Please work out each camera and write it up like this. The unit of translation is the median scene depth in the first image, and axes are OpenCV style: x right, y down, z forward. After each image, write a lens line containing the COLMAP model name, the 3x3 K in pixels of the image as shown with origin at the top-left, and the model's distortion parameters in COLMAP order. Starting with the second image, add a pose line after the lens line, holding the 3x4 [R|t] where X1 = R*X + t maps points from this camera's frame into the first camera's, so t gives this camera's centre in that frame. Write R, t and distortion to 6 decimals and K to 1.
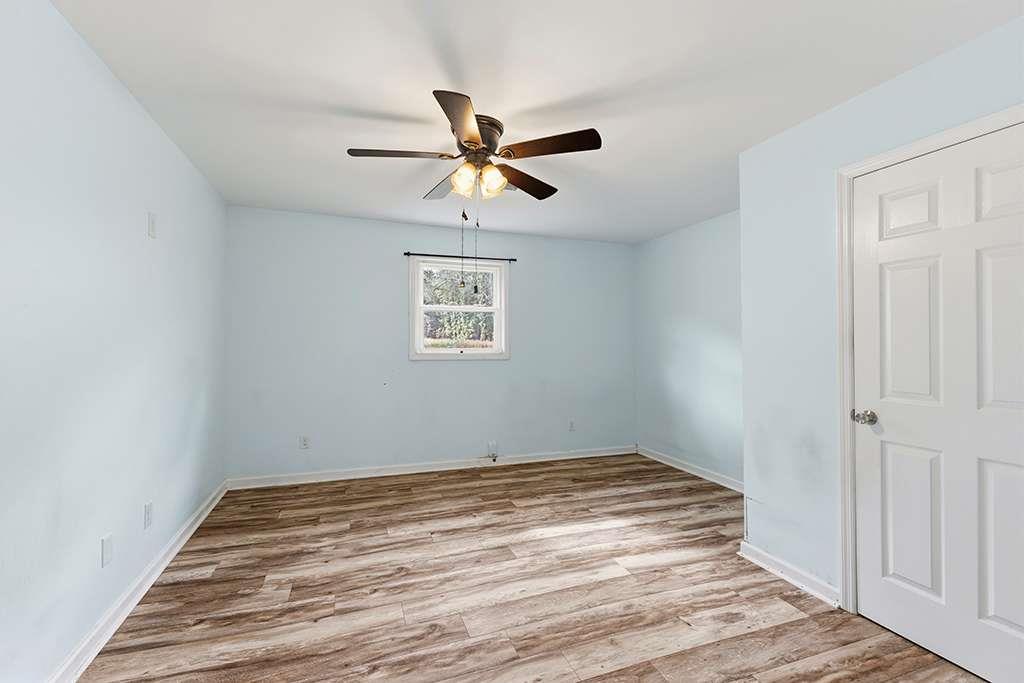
lens RADIAL K [[448.0, 0, 512.2], [0, 448.0, 343.1], [0, 0, 1]] dist [0.012632, -0.000805]
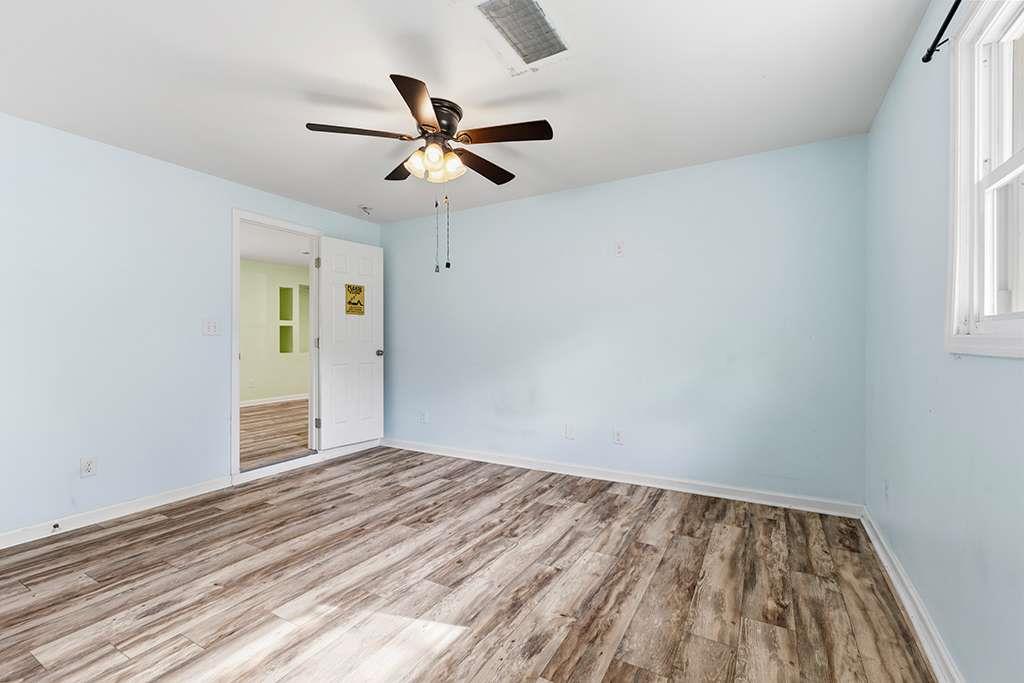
lens RADIAL K [[448.0, 0, 512.2], [0, 448.0, 343.1], [0, 0, 1]] dist [0.012632, -0.000805]
pose [[-0.767138, 0.004883, -0.641464, 0.428923], [0.004306, 0.999988, 0.002462, 0.048685], [0.641468, -0.000874, -0.767149, 1.806208]]
